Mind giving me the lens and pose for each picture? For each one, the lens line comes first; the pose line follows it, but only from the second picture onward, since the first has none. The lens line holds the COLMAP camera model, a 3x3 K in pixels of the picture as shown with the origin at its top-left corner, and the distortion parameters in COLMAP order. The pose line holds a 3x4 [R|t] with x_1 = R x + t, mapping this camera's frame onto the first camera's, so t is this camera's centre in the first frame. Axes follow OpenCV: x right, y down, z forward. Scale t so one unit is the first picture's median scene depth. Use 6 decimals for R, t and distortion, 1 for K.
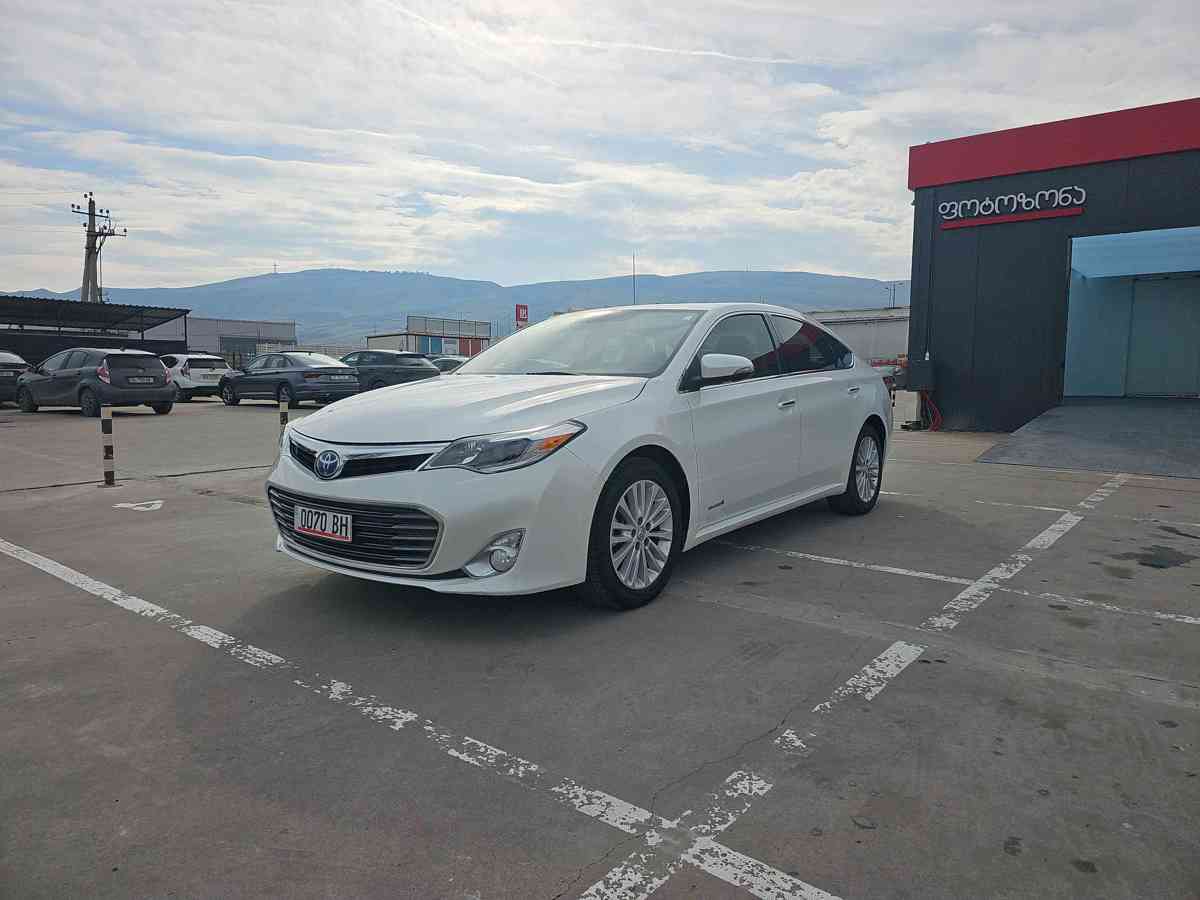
lens RADIAL K [[791.3, 0, 597.1], [0, 791.3, 449.9], [0, 0, 1]] dist [0.037608, -0.019010]
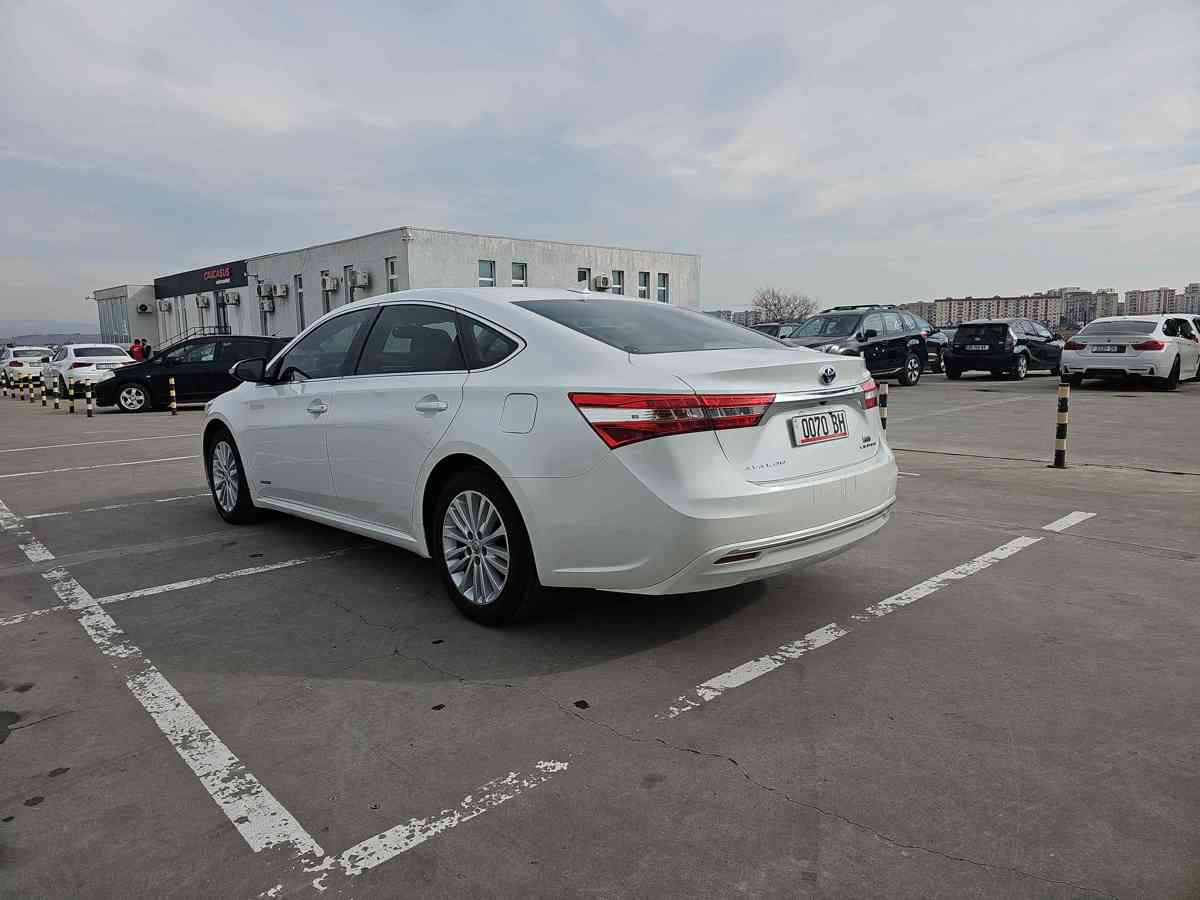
lens RADIAL K [[791.3, 0, 602.1], [0, 791.3, 444.5], [0, 0, 1]] dist [0.037608, -0.019010]
pose [[-0.147953, 0.127466, -0.980746, 1.231784], [-0.087157, 0.986121, 0.141313, -0.200840], [0.985146, 0.106387, -0.134790, 1.609456]]
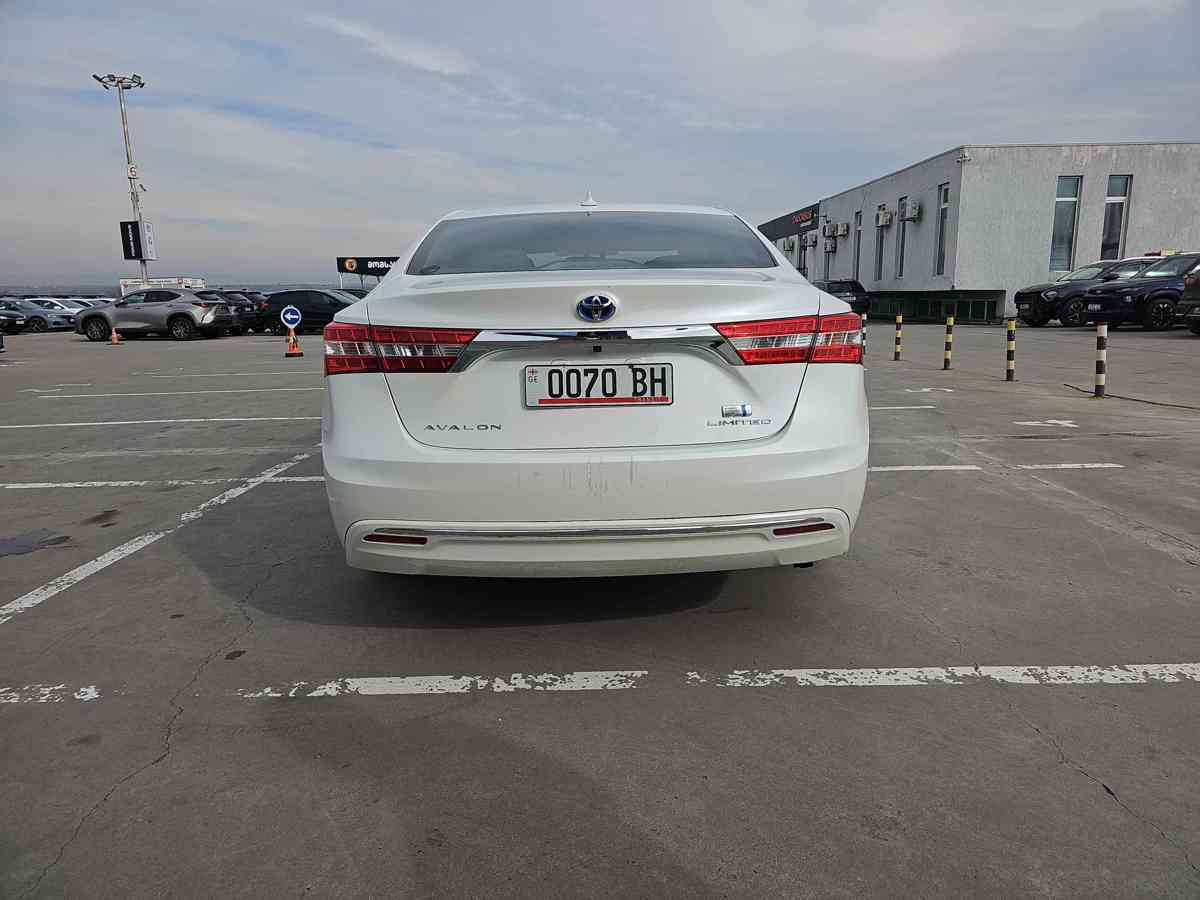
lens RADIAL K [[791.3, 0, 603.7], [0, 791.3, 458.4], [0, 0, 1]] dist [0.037608, -0.019010]
pose [[-0.777765, 0.140087, -0.612746, 0.761997], [-0.047451, 0.958980, 0.279474, -0.226702], [0.626762, 0.246440, -0.739214, 2.118398]]
